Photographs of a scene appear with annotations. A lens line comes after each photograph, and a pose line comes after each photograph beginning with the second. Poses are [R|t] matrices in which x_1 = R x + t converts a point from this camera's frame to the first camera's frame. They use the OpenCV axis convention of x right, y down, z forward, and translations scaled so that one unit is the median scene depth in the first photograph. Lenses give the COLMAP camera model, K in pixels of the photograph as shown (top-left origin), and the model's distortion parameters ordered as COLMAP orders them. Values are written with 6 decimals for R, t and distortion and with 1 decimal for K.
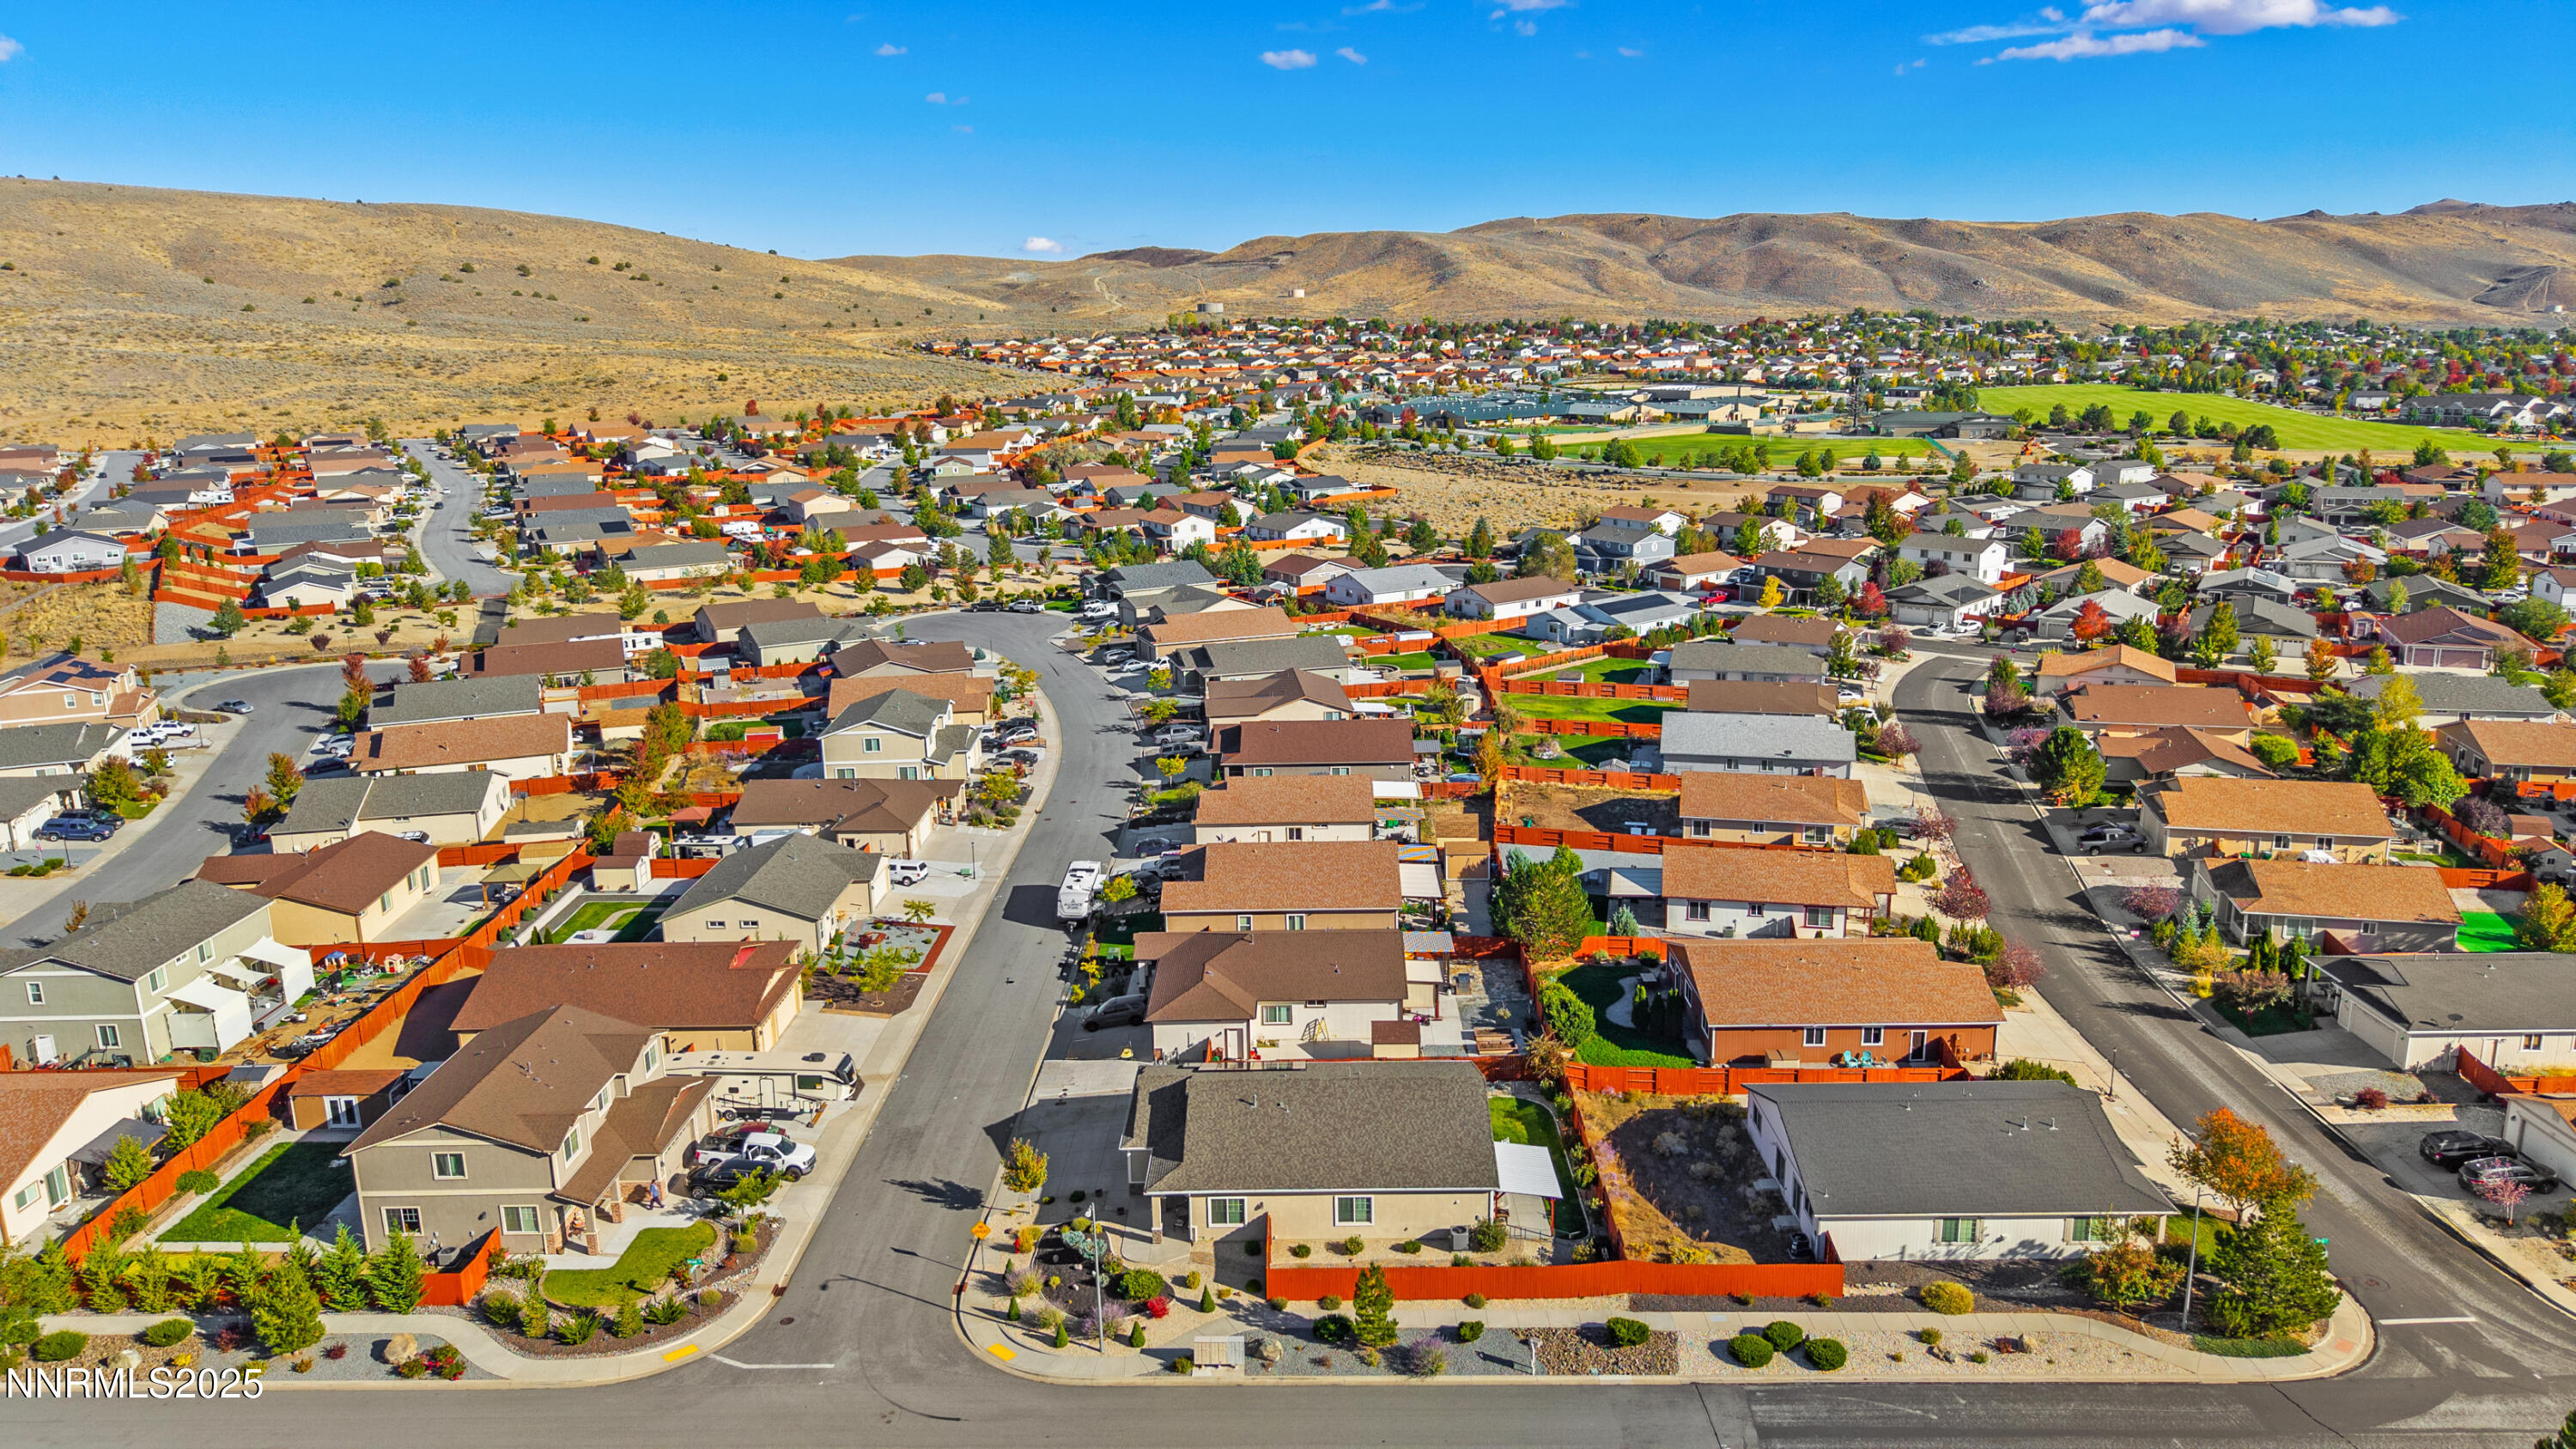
lens RADIAL K [[1720.5, 0, 1293.6], [0, 1720.5, 735.5], [0, 0, 1]] dist [0.039369, -0.049872]
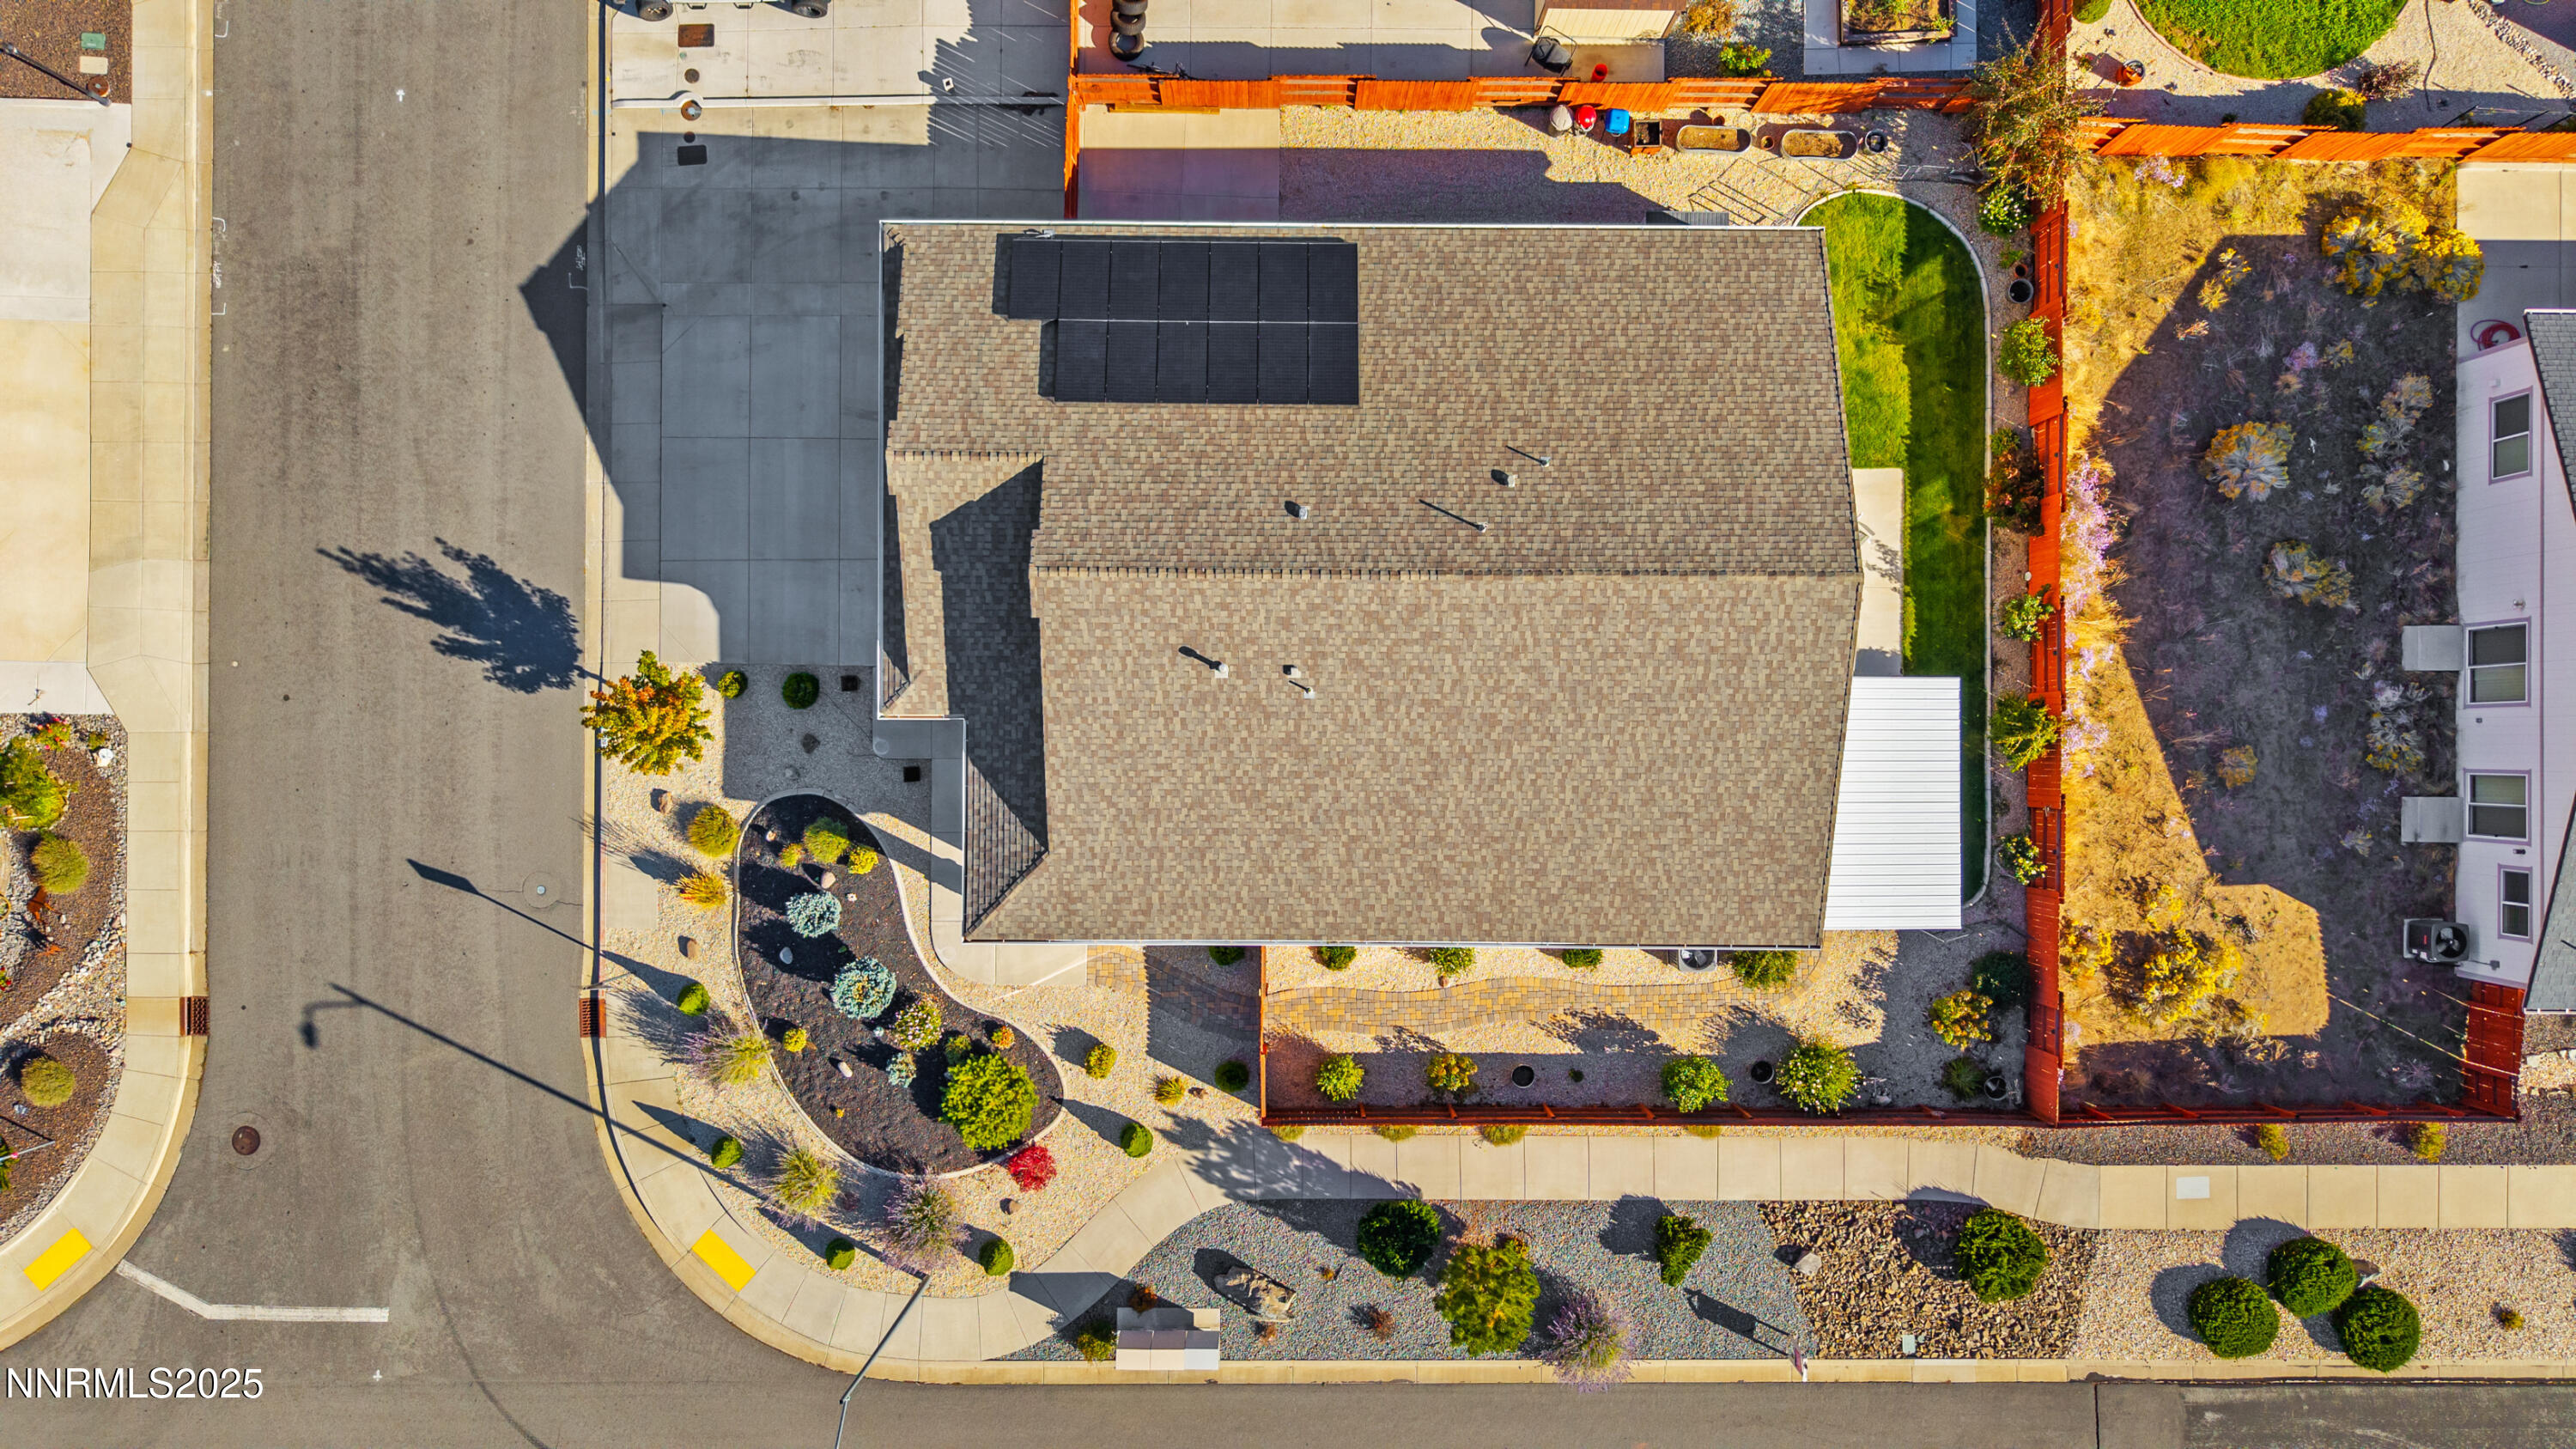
lens RADIAL K [[1720.5, 0, 1293.6], [0, 1720.5, 735.5], [0, 0, 1]] dist [0.039369, -0.049872]
pose [[0.999606, -0.002705, 0.027930, -0.019181], [-0.026361, 0.250616, 0.967728, -0.152208], [-0.009618, -0.968083, 0.250446, 0.966656]]
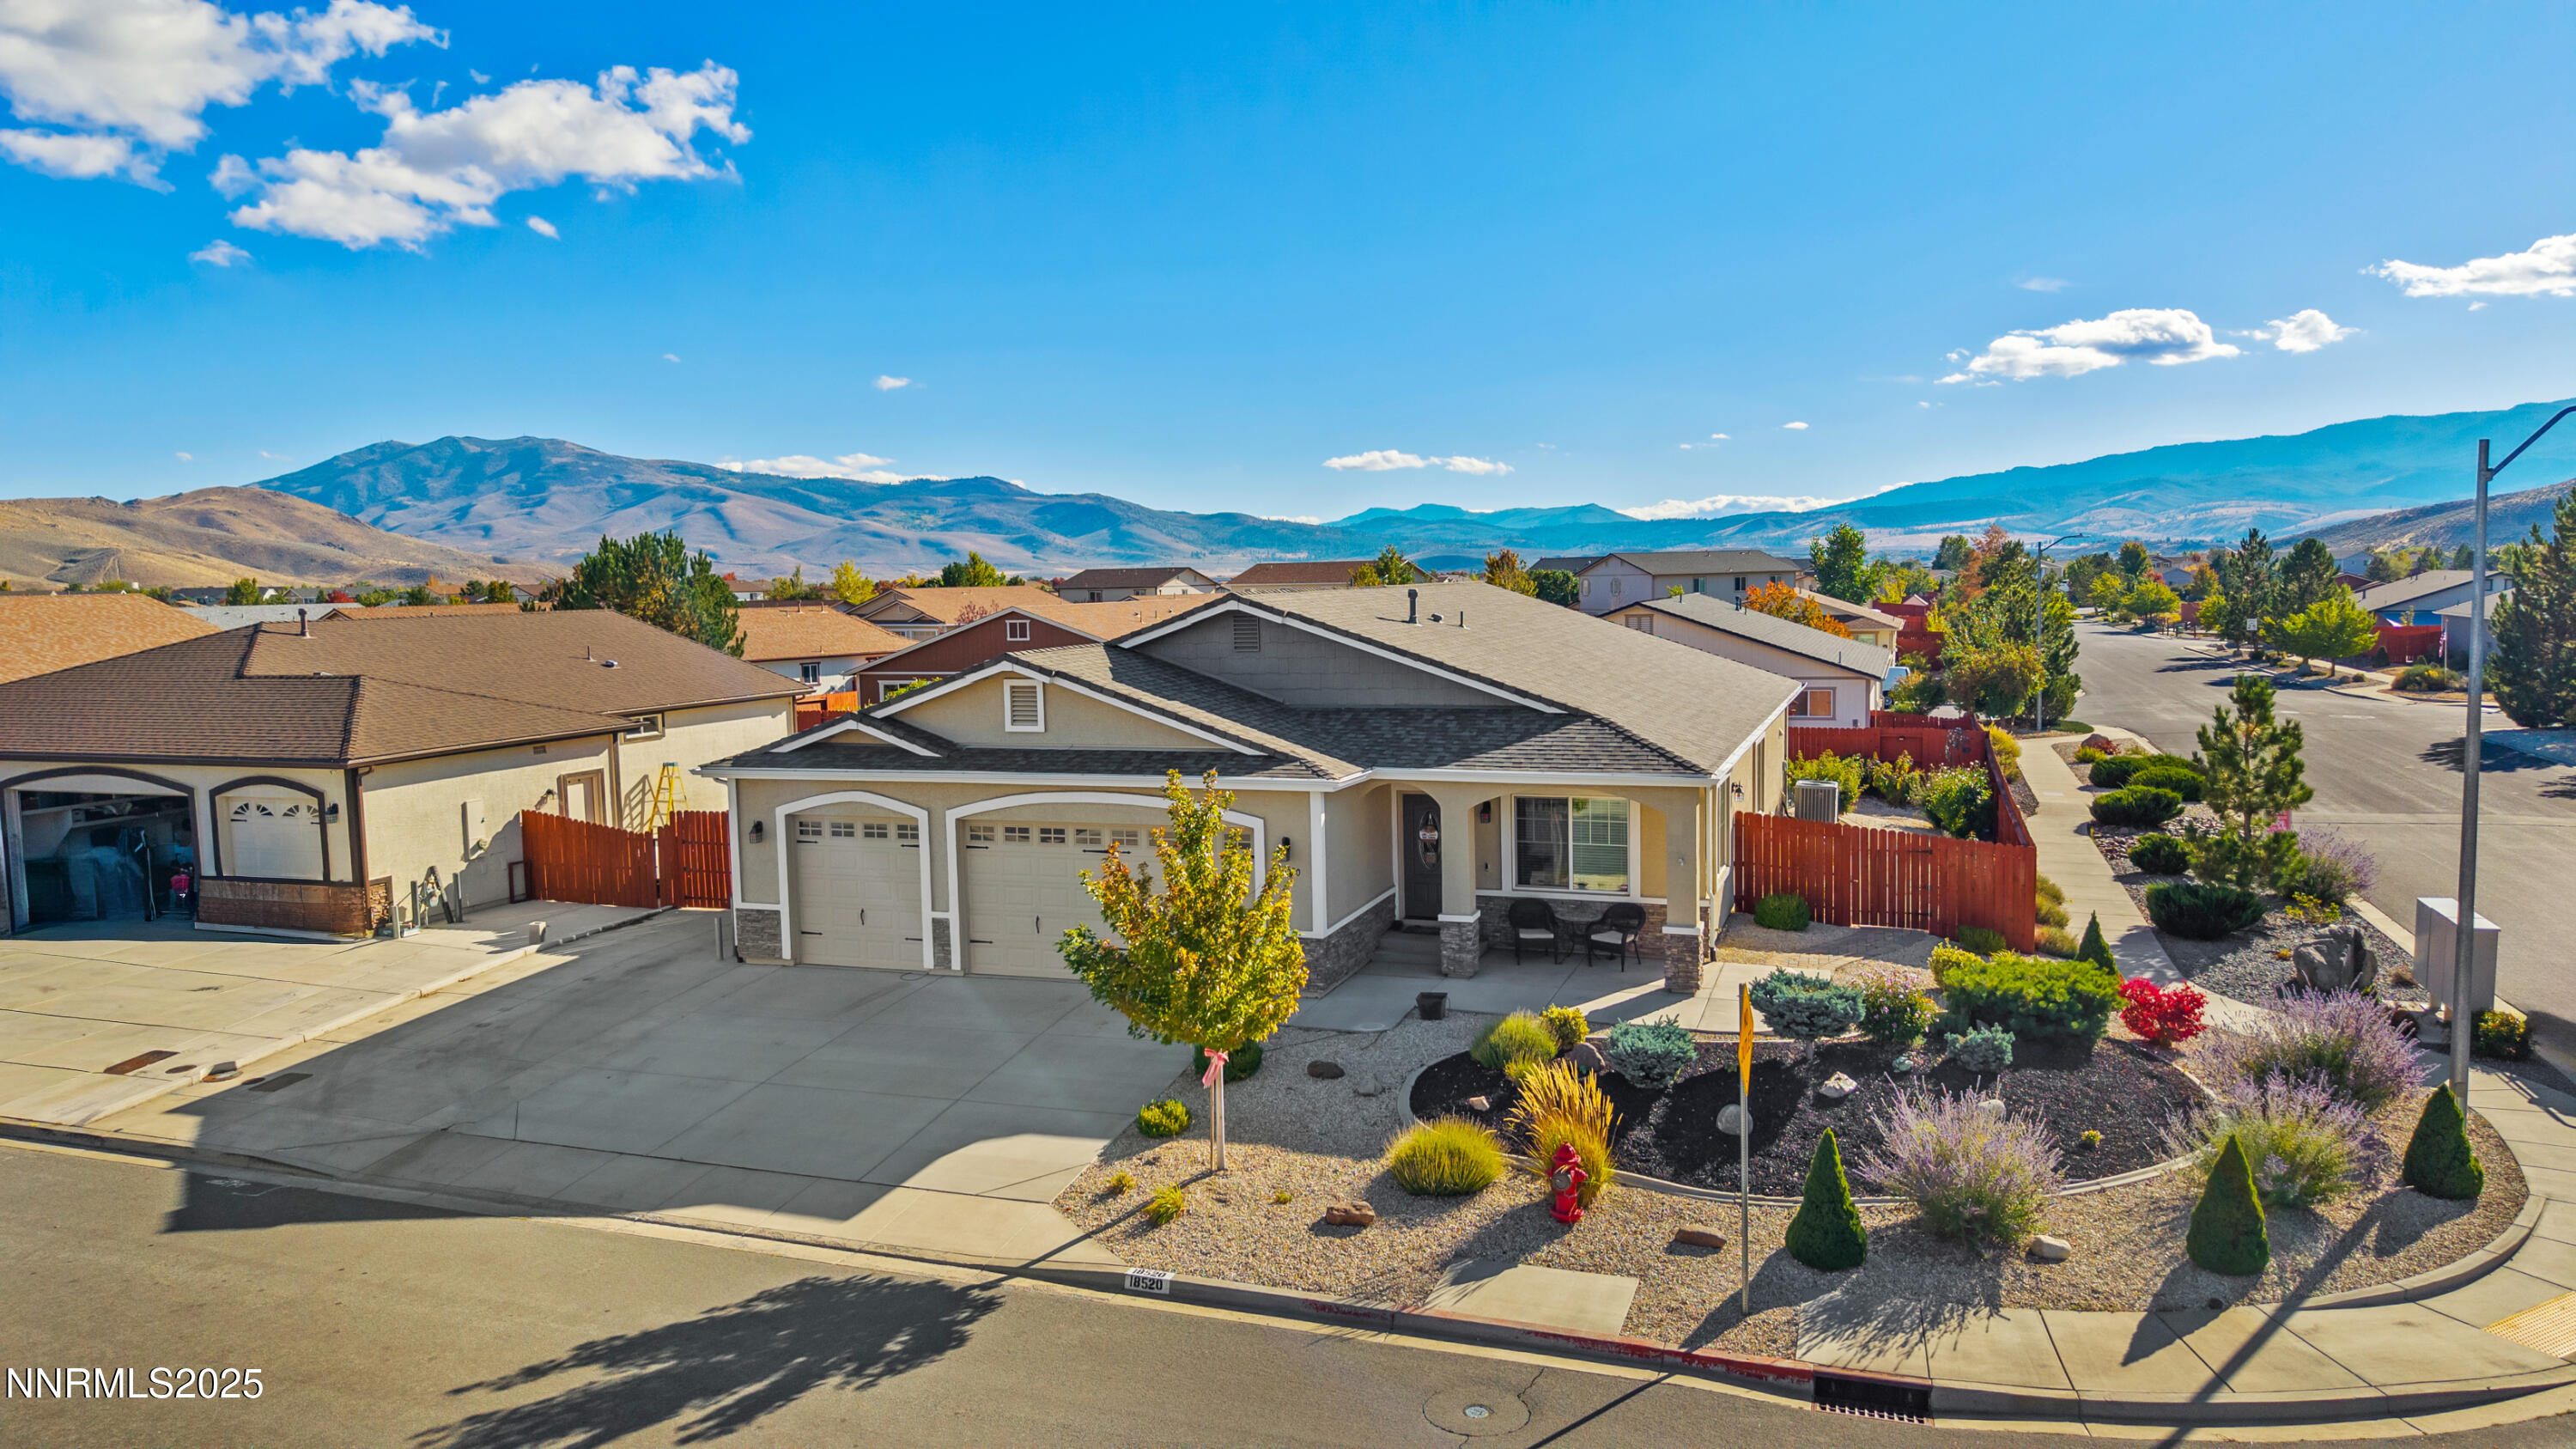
lens RADIAL K [[1720.5, 0, 1293.6], [0, 1720.5, 735.5], [0, 0, 1]] dist [0.039369, -0.049872]
pose [[0.333717, -0.079348, 0.939328, -0.361708], [0.240689, 0.970596, -0.003521, 0.251059], [-0.911429, 0.227261, 0.343002, 0.991441]]
